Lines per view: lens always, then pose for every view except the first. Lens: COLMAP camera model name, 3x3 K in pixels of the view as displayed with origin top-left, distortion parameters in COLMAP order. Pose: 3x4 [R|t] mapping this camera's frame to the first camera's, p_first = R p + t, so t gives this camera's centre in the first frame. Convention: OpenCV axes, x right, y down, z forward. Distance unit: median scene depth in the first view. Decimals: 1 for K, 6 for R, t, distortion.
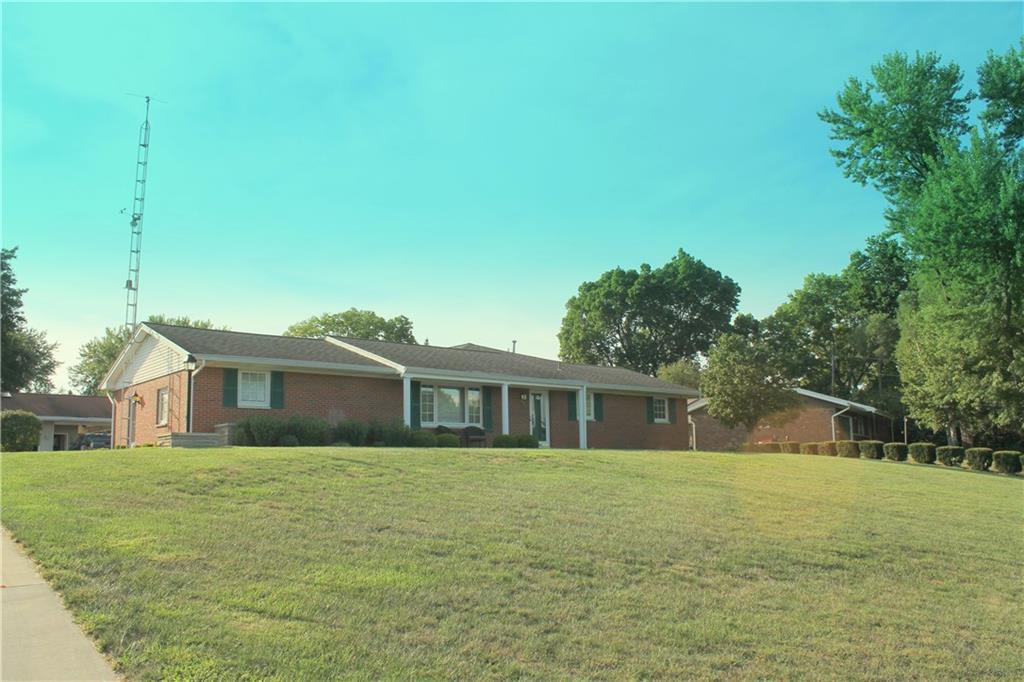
lens RADIAL K [[835.8, 0, 512.0], [0, 835.8, 341.0], [0, 0, 1]] dist [-0.109262, 0.000283]
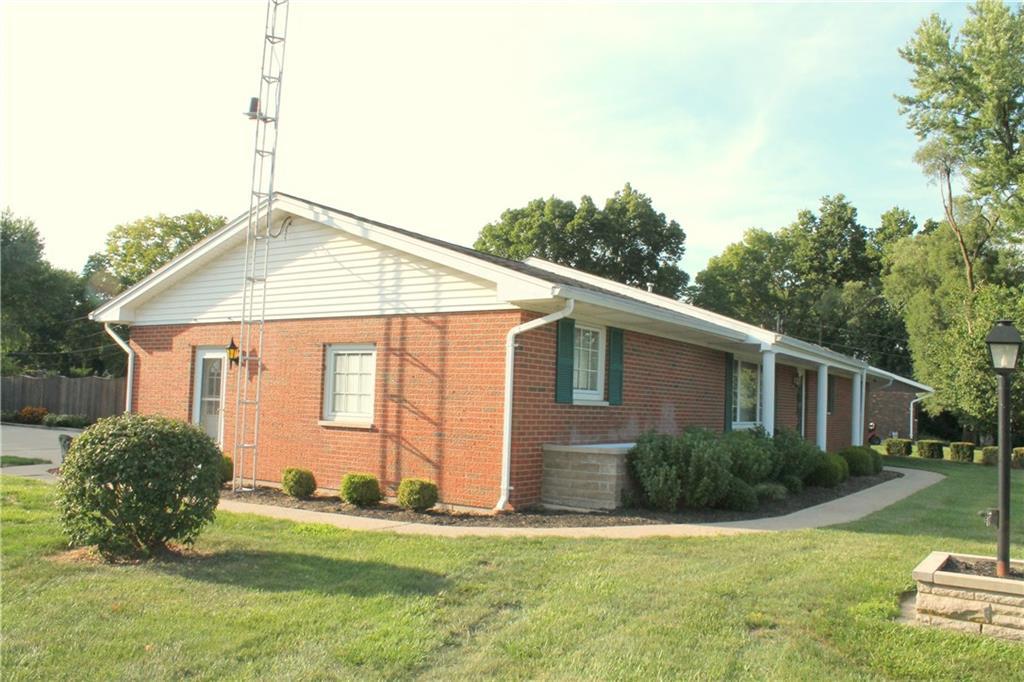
lens RADIAL K [[835.8, 0, 512.0], [0, 835.8, 341.0], [0, 0, 1]] dist [-0.109262, 0.000283]
pose [[0.960704, 0.072158, 0.268031, -0.143603], [-0.094378, 0.993005, 0.070946, 0.004548], [-0.261037, -0.093455, 0.960794, 0.164396]]
